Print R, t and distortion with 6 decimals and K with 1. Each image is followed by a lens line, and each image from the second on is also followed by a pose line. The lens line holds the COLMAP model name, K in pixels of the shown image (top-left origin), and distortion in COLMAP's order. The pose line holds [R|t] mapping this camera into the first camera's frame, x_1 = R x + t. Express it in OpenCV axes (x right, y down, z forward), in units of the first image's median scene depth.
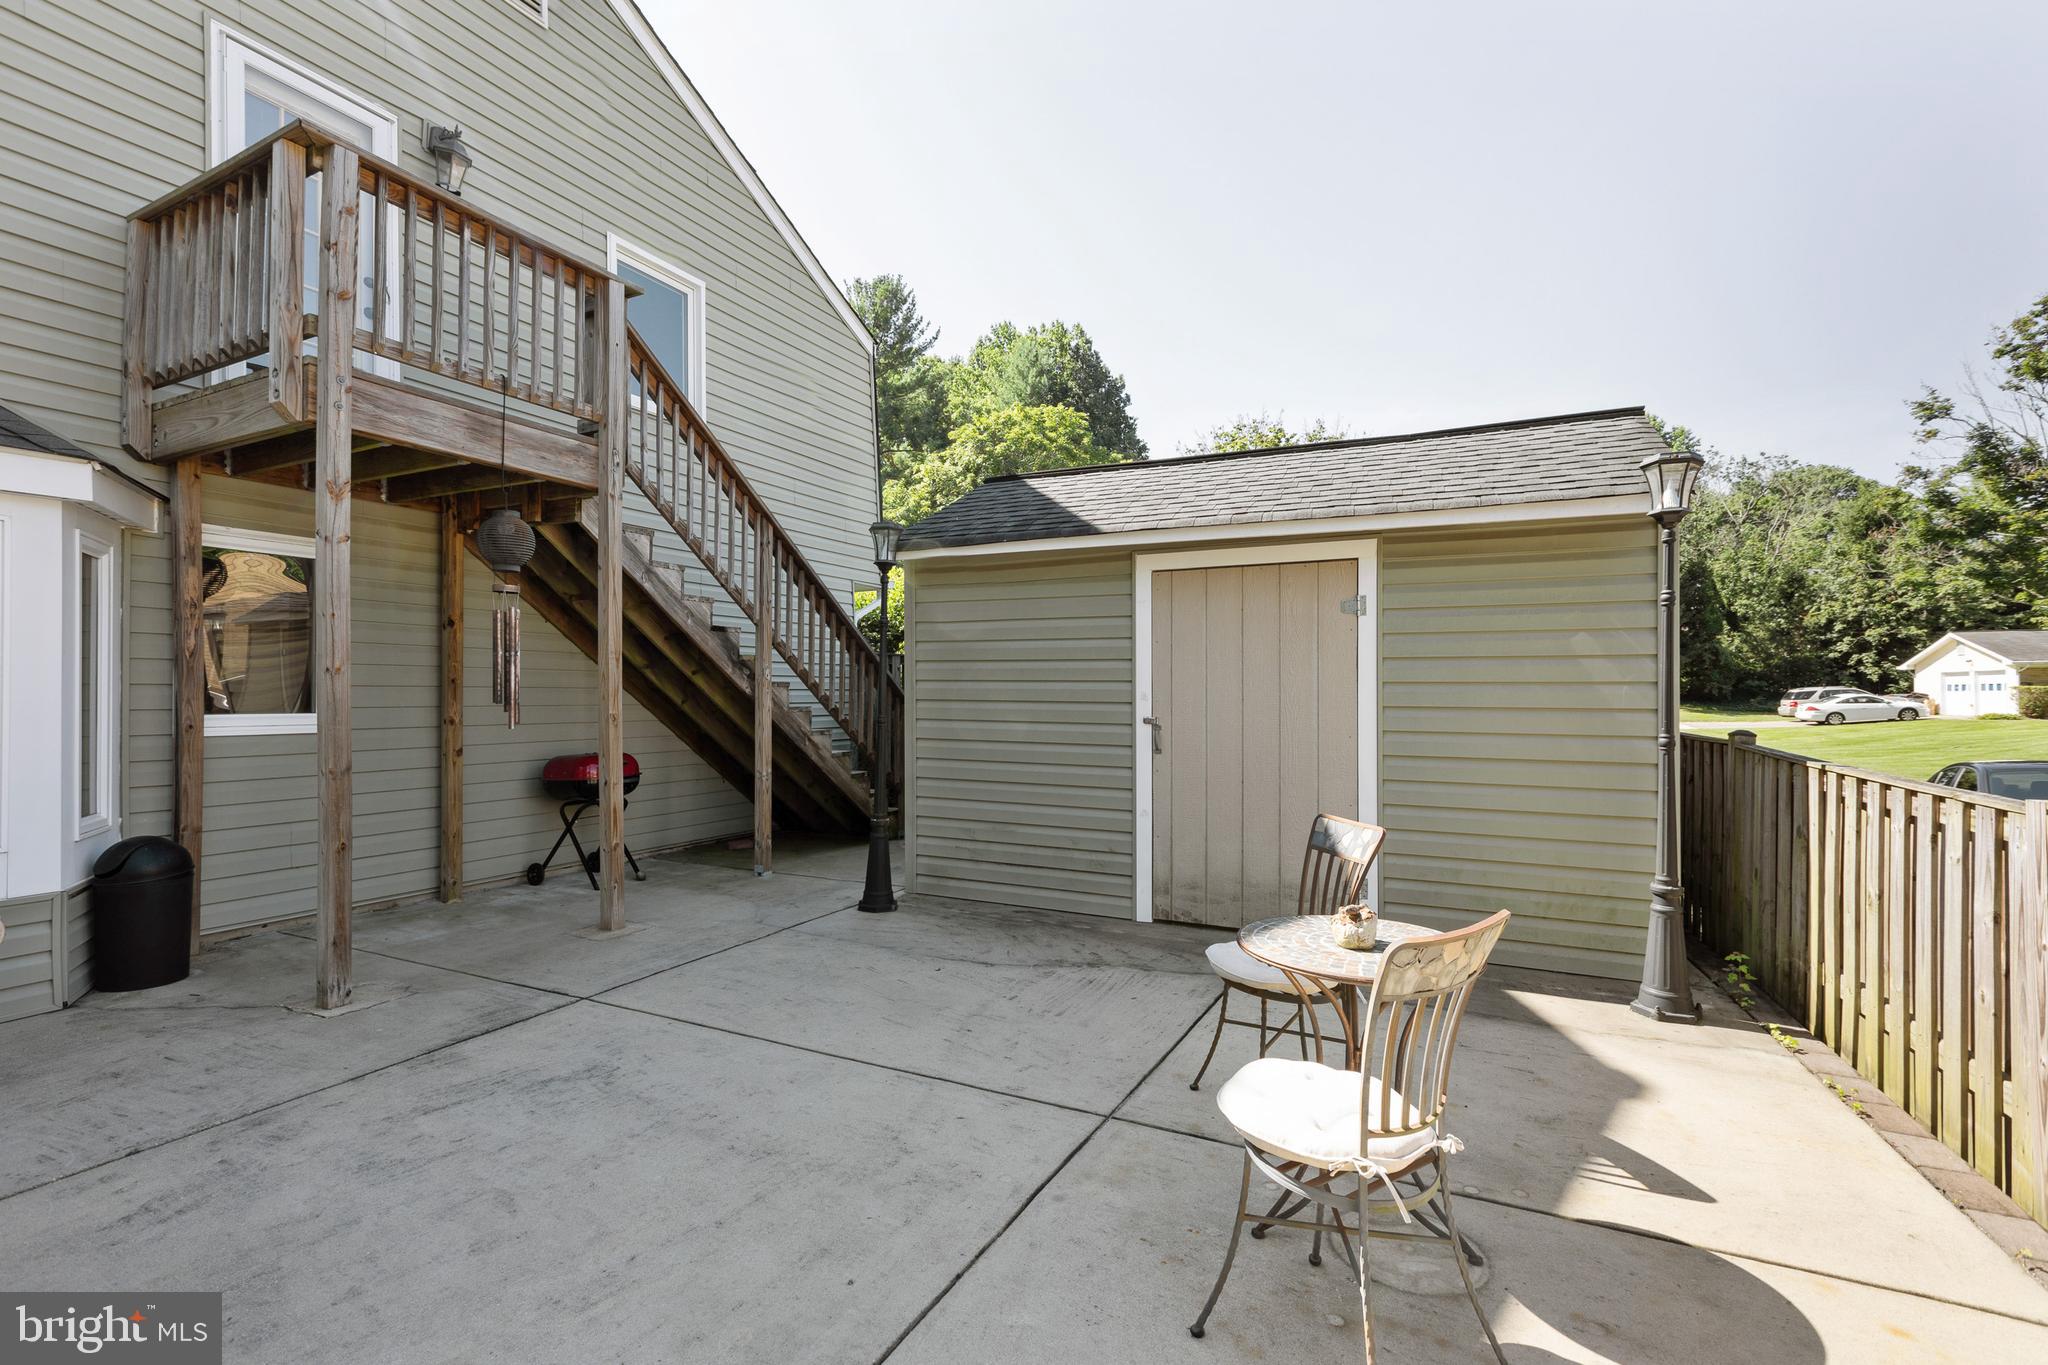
lens RADIAL K [[905.5, 0, 1016.9], [0, 905.5, 692.1], [0, 0, 1]] dist [-0.001157, -0.000236]
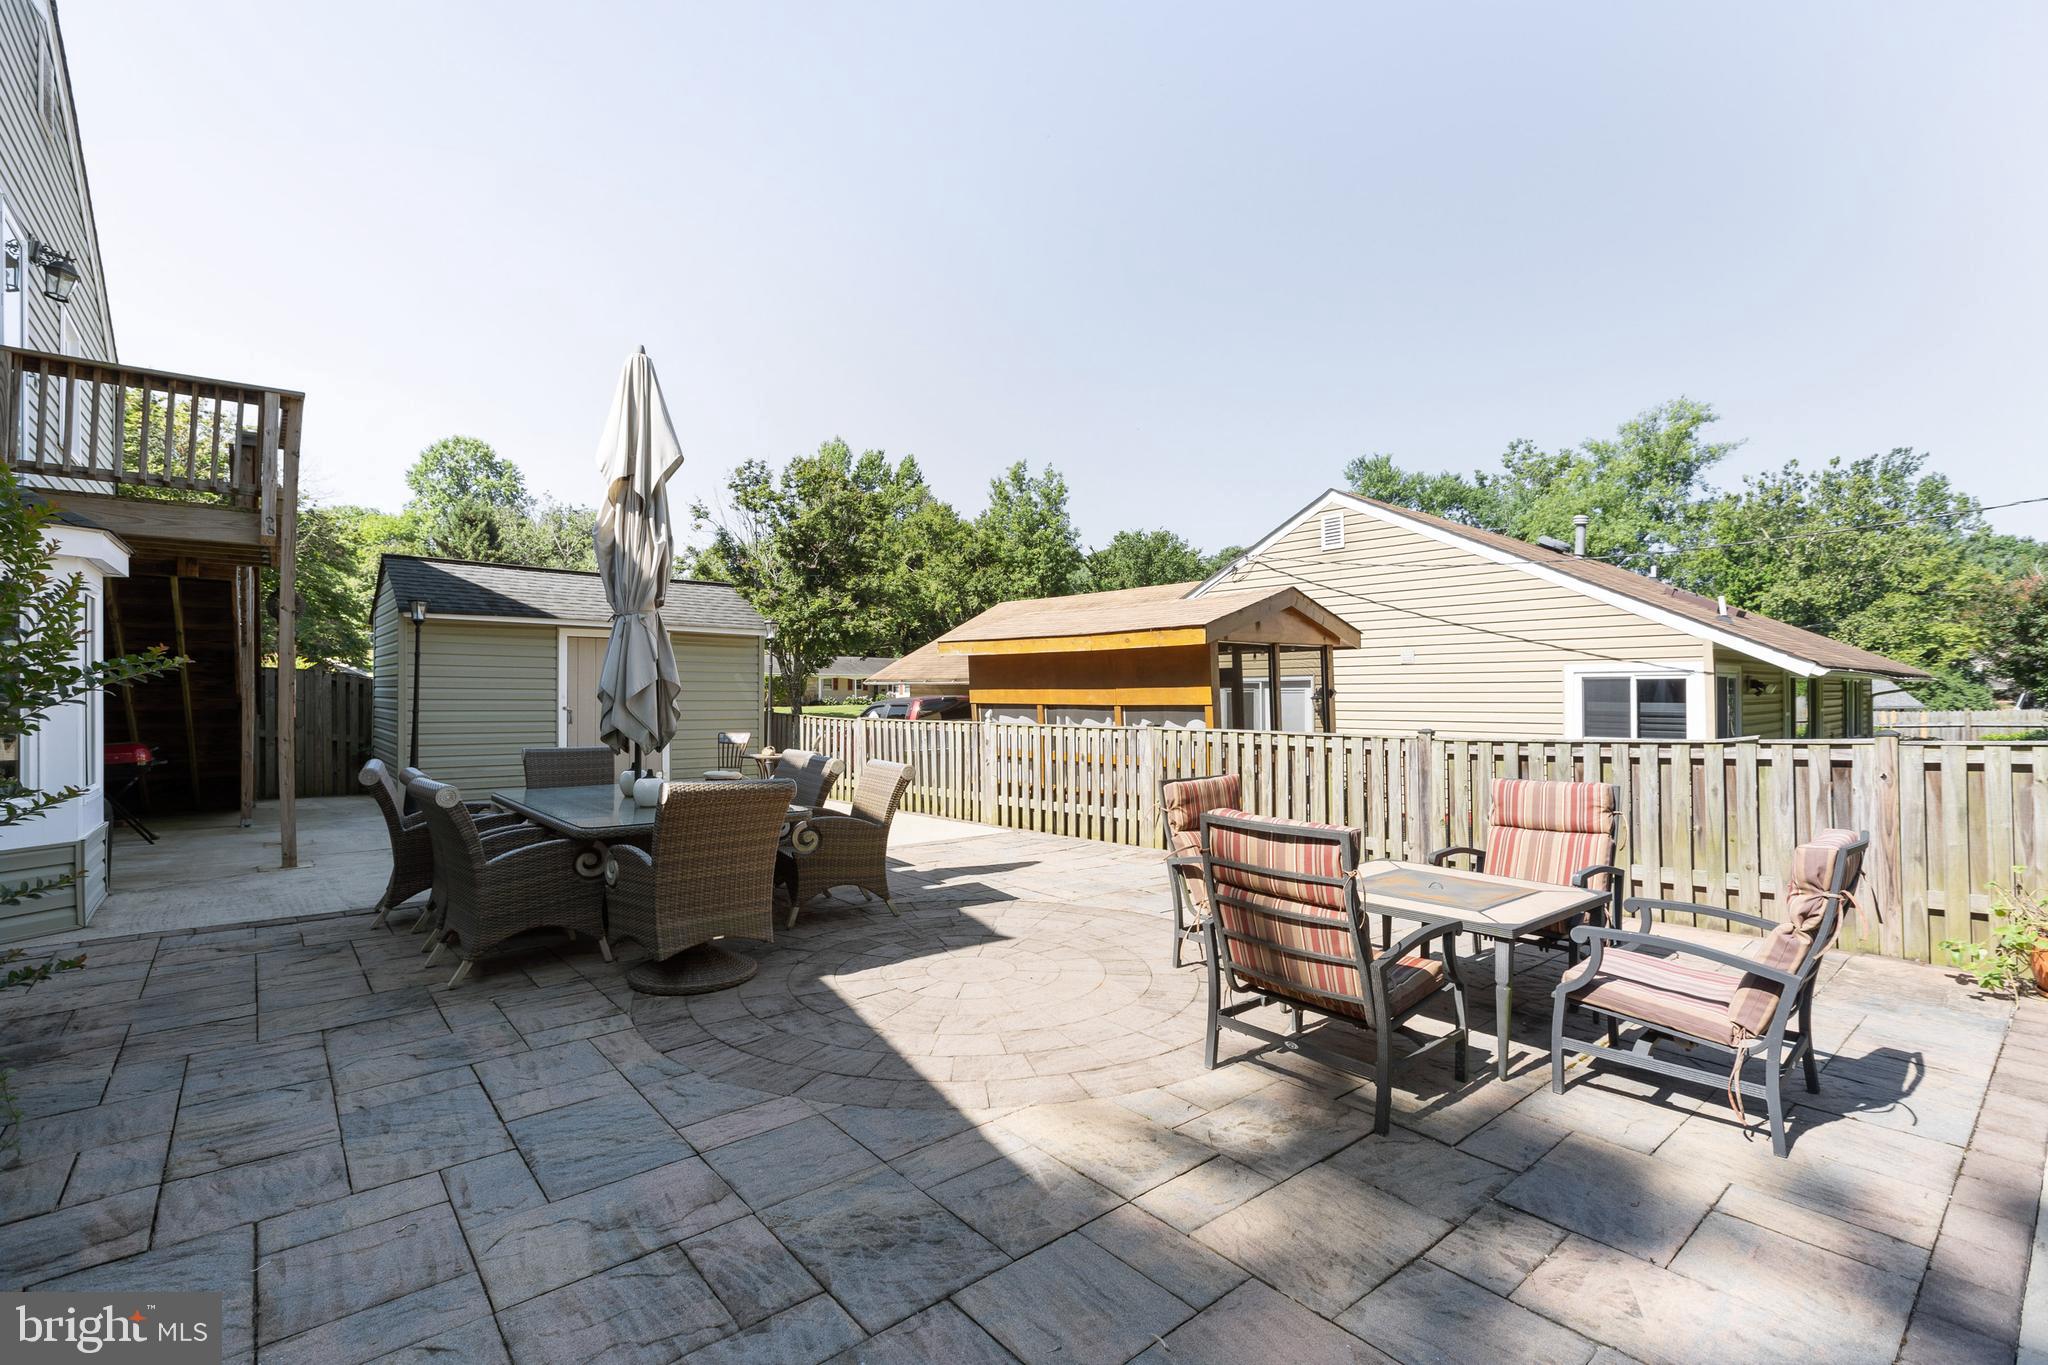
lens RADIAL K [[905.5, 0, 1016.9], [0, 905.5, 692.1], [0, 0, 1]] dist [-0.001157, -0.000236]
pose [[0.388644, -0.002506, 0.921385, -0.386530], [0.001360, 0.999997, 0.002147, -0.003677], [-0.921387, 0.000419, 0.388646, -0.206889]]
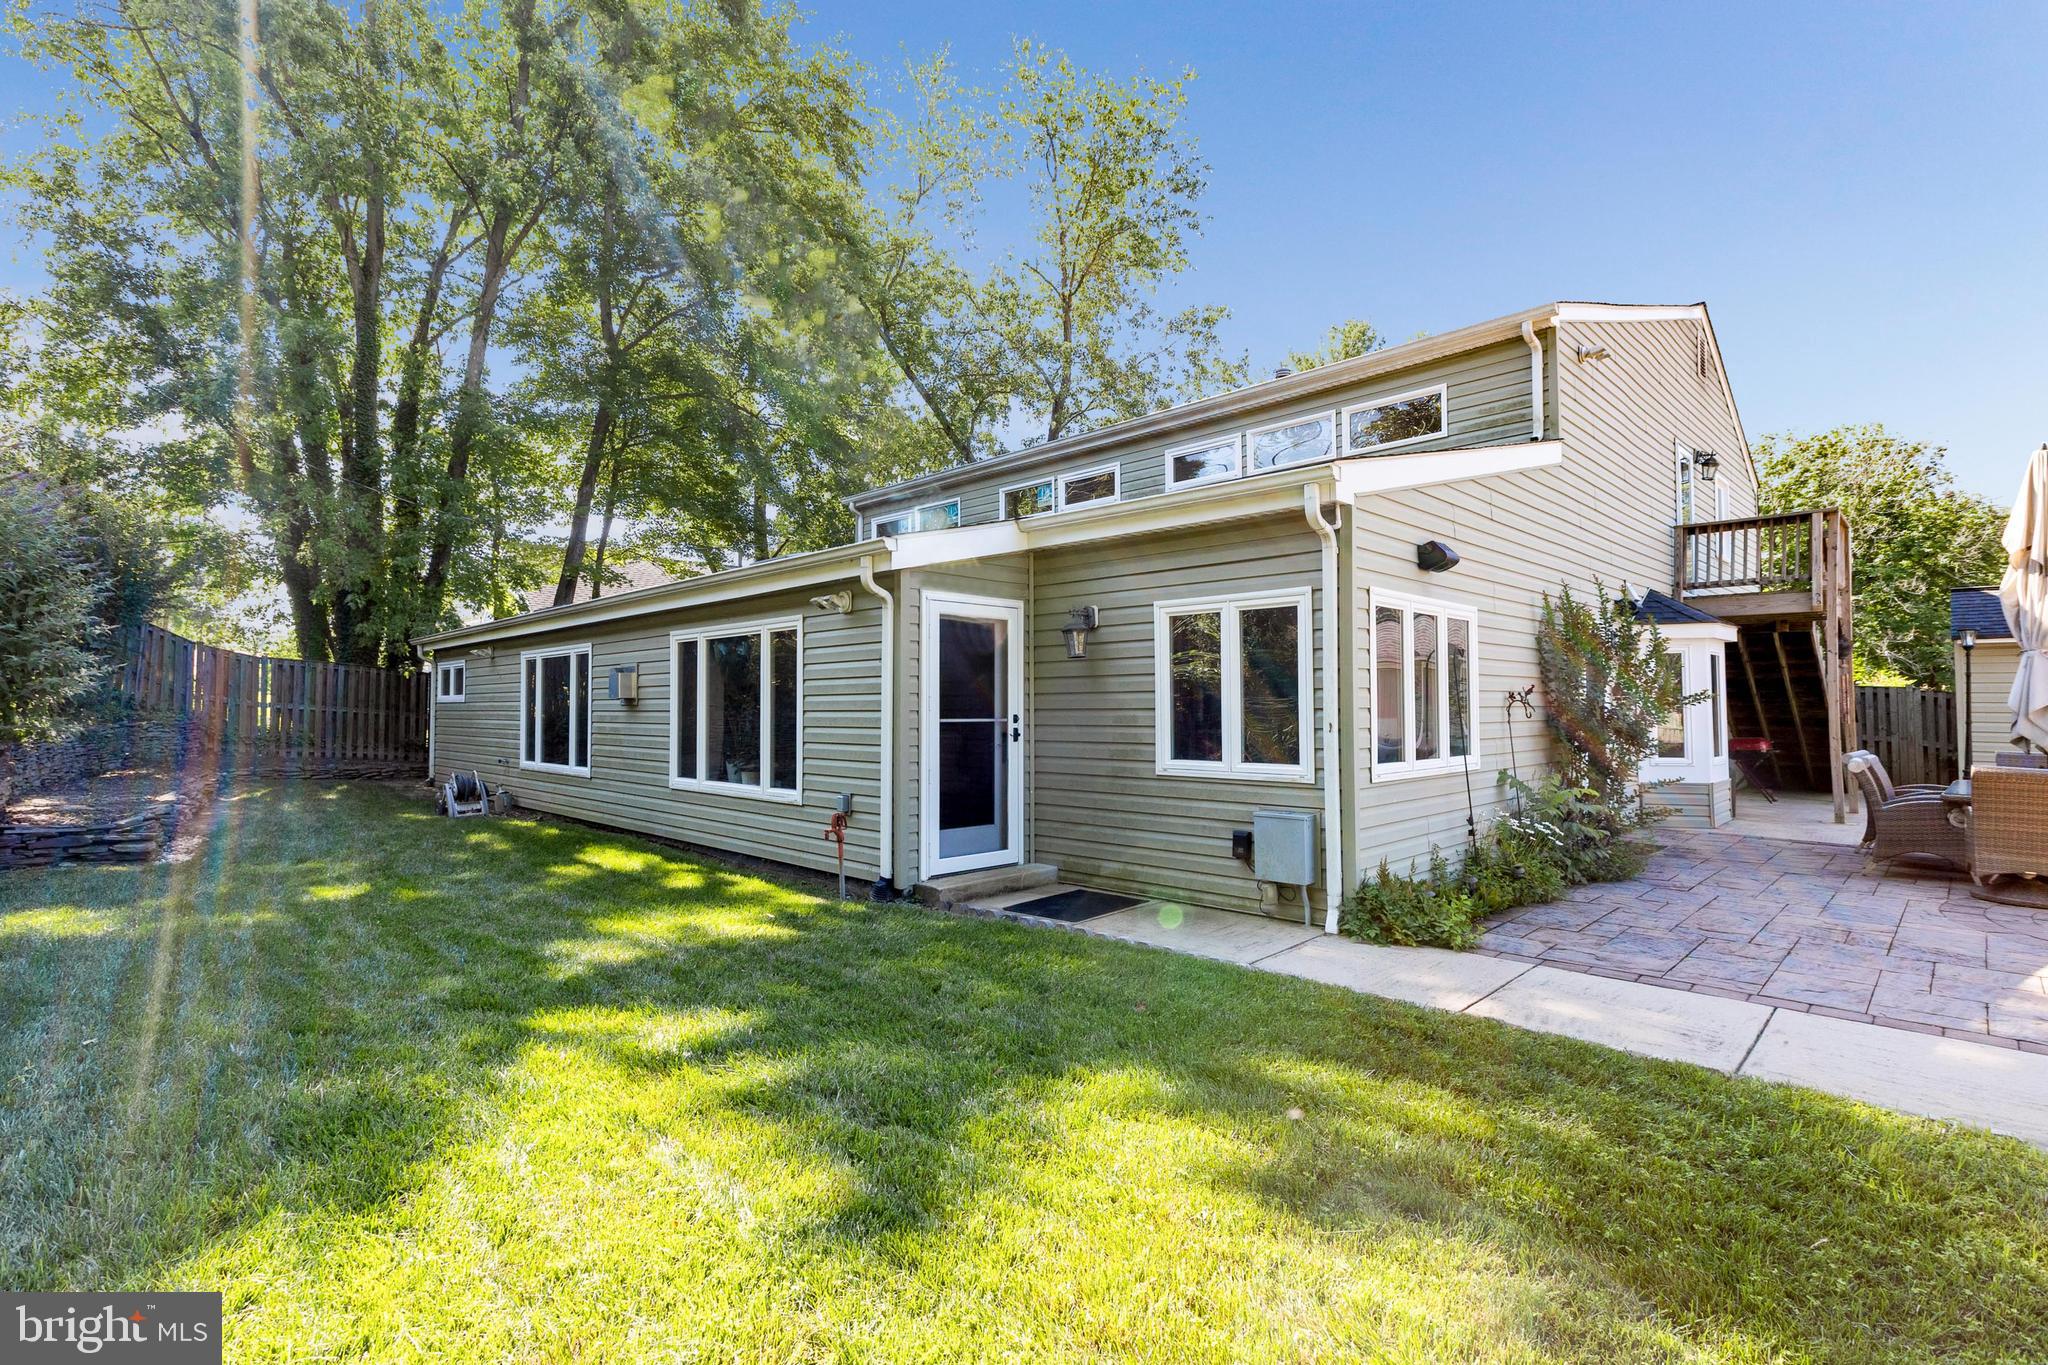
lens RADIAL K [[957.5, 0, 1024.0], [0, 957.5, 682.5], [0, 0, 1]] dist [-0.001468, -0.000311]
pose [[0.950178, -0.013230, -0.311426, -0.461468], [0.005563, 0.999659, -0.025494, -0.006415], [0.311658, 0.022492, 0.949928, -0.547757]]
